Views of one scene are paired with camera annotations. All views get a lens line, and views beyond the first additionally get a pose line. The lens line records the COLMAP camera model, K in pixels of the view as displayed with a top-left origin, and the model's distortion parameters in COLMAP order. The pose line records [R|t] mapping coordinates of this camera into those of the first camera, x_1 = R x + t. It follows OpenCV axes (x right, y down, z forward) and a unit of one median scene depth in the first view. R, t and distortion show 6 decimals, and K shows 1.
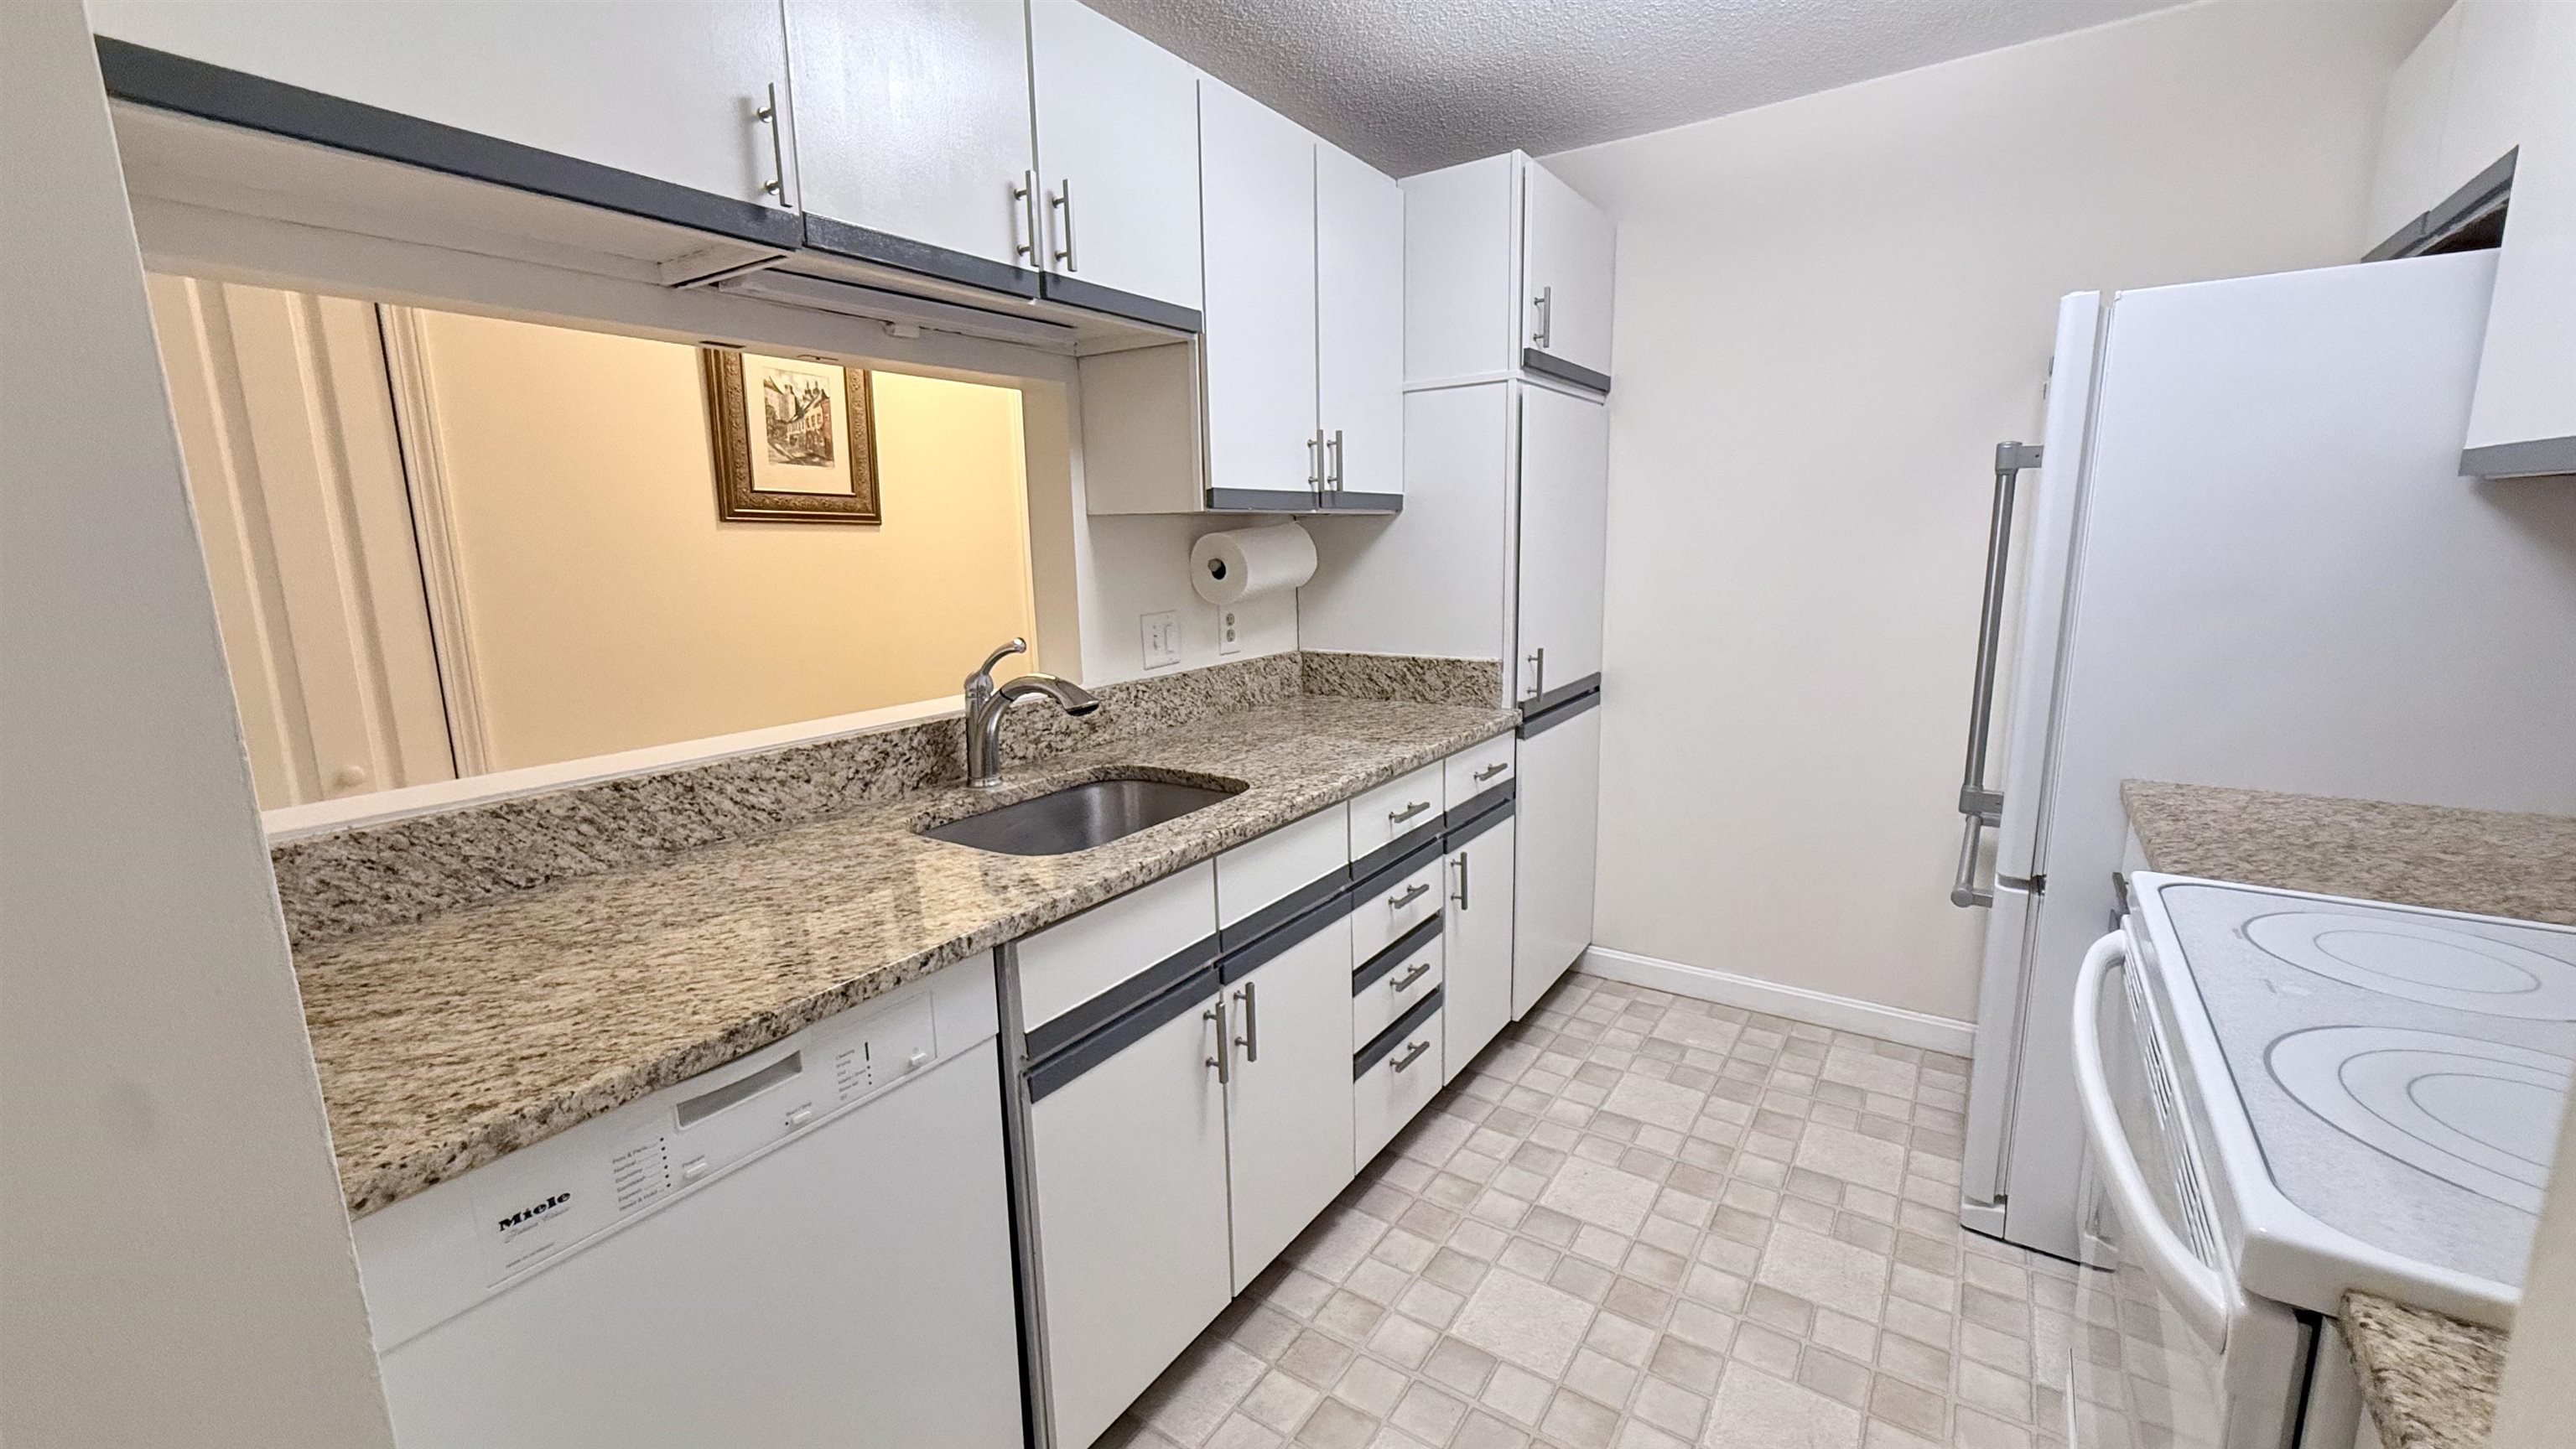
lens RADIAL K [[1039.9, 0, 1290.7], [0, 1039.9, 725.0], [0, 0, 1]] dist [-0.000084, 0.000629]
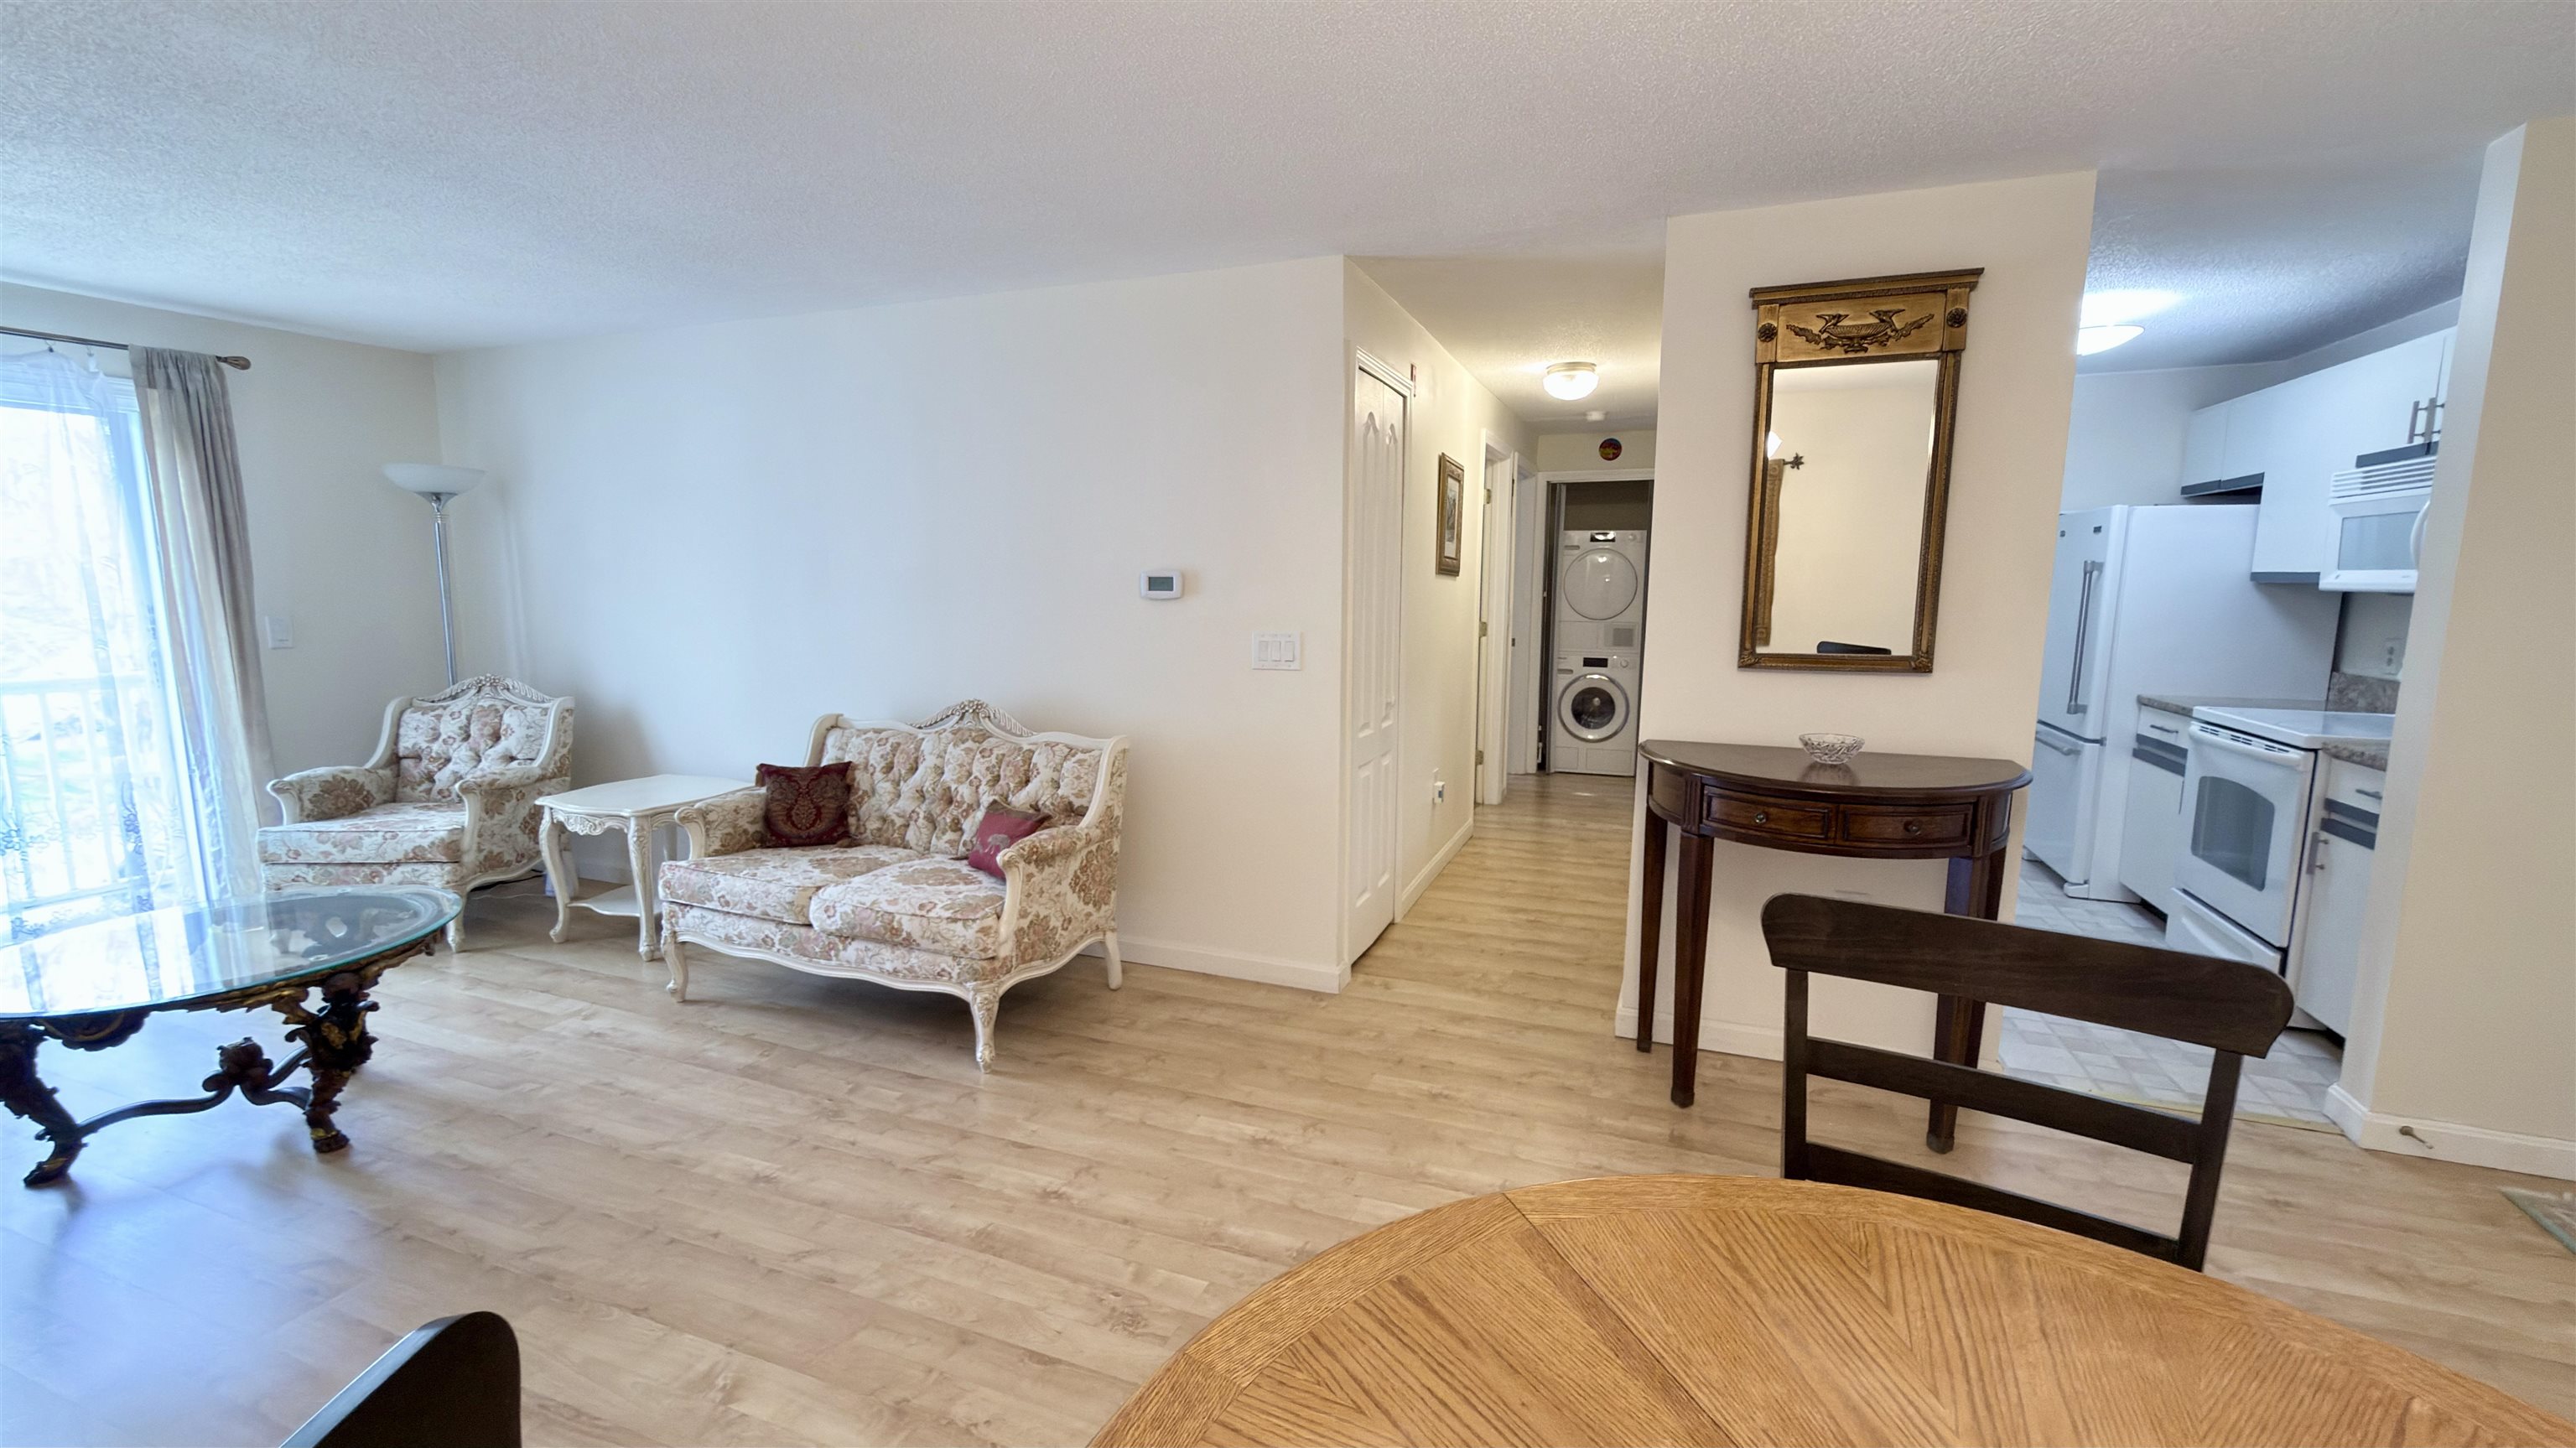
lens RADIAL K [[1039.9, 0, 1301.7], [0, 1039.9, 727.8], [0, 0, 1]] dist [-0.000084, 0.000629]
pose [[0.968310, -0.008573, 0.249604, -1.840351], [0.019607, 0.998935, -0.041755, 0.201893], [-0.248980, 0.045326, 0.967447, -0.957663]]
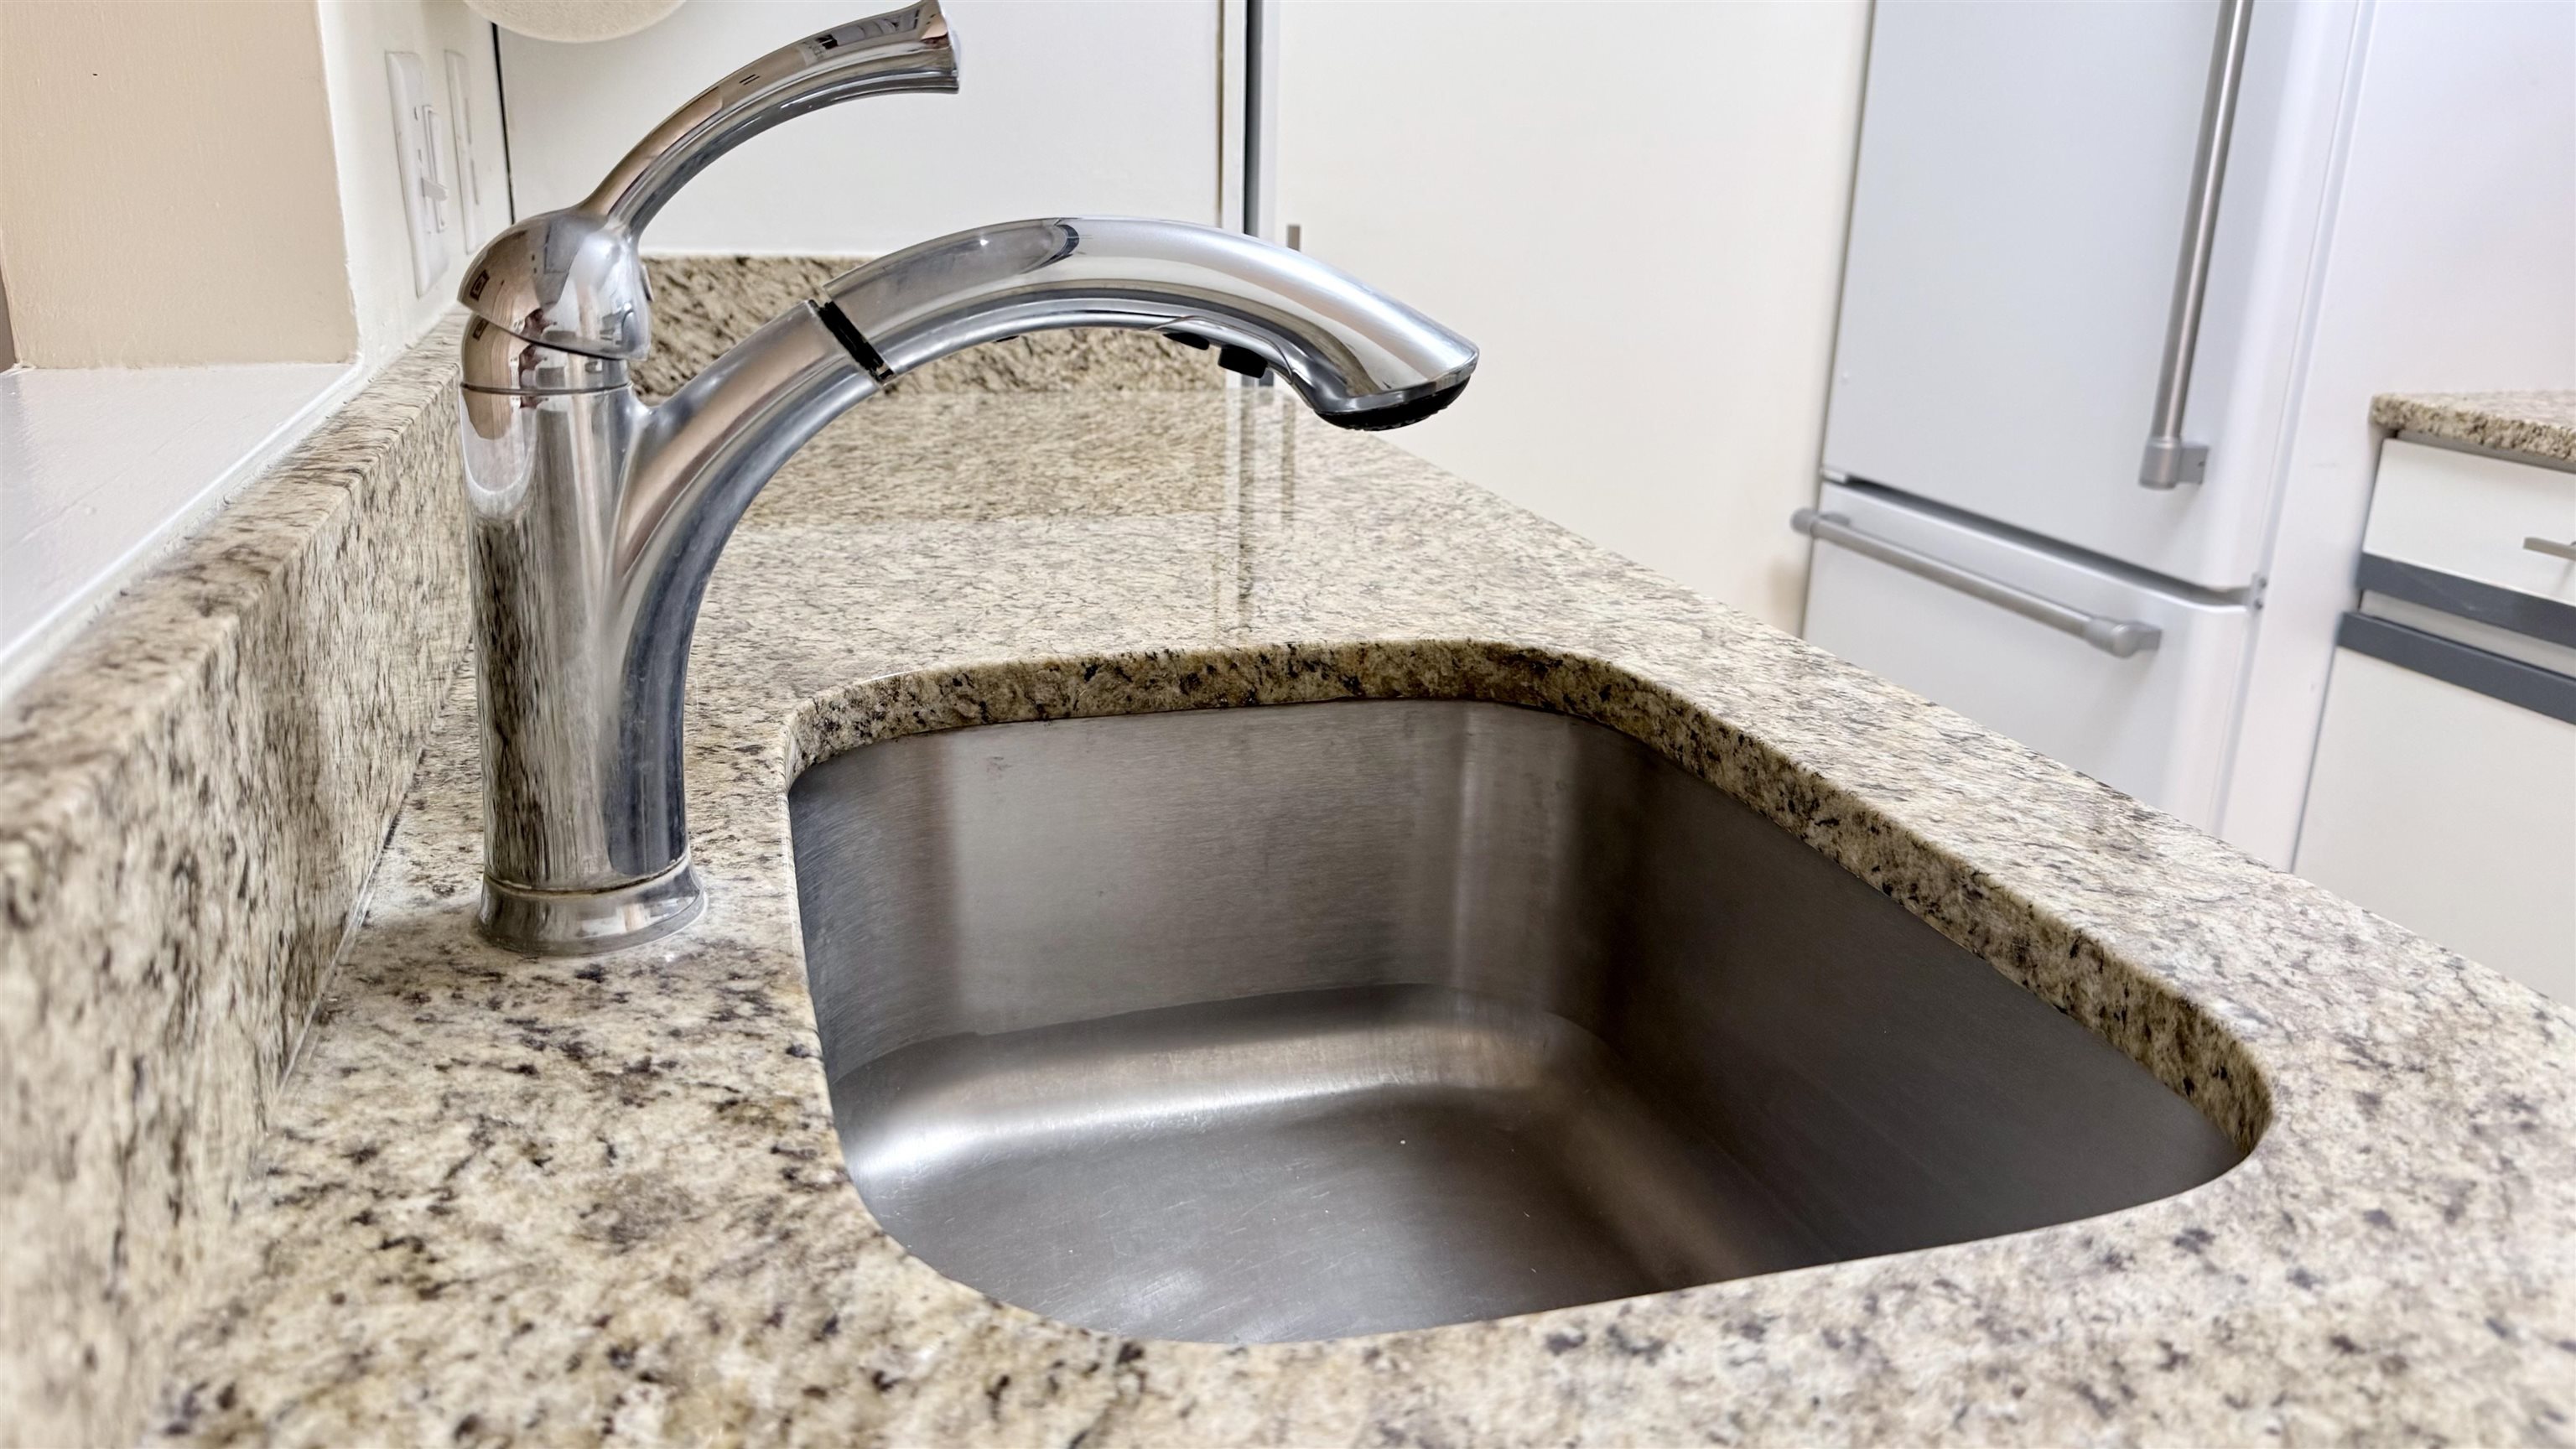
lens RADIAL K [[1915.8, 0, 1272.4], [0, 1915.8, 733.5], [0, 0, 1]] dist [0.008424, -0.035182]
pose [[0.635459, -0.197277, 0.746508, -0.497108], [0.104751, 0.979898, 0.169787, -0.012826], [-0.764996, -0.029695, 0.643350, 0.787700]]
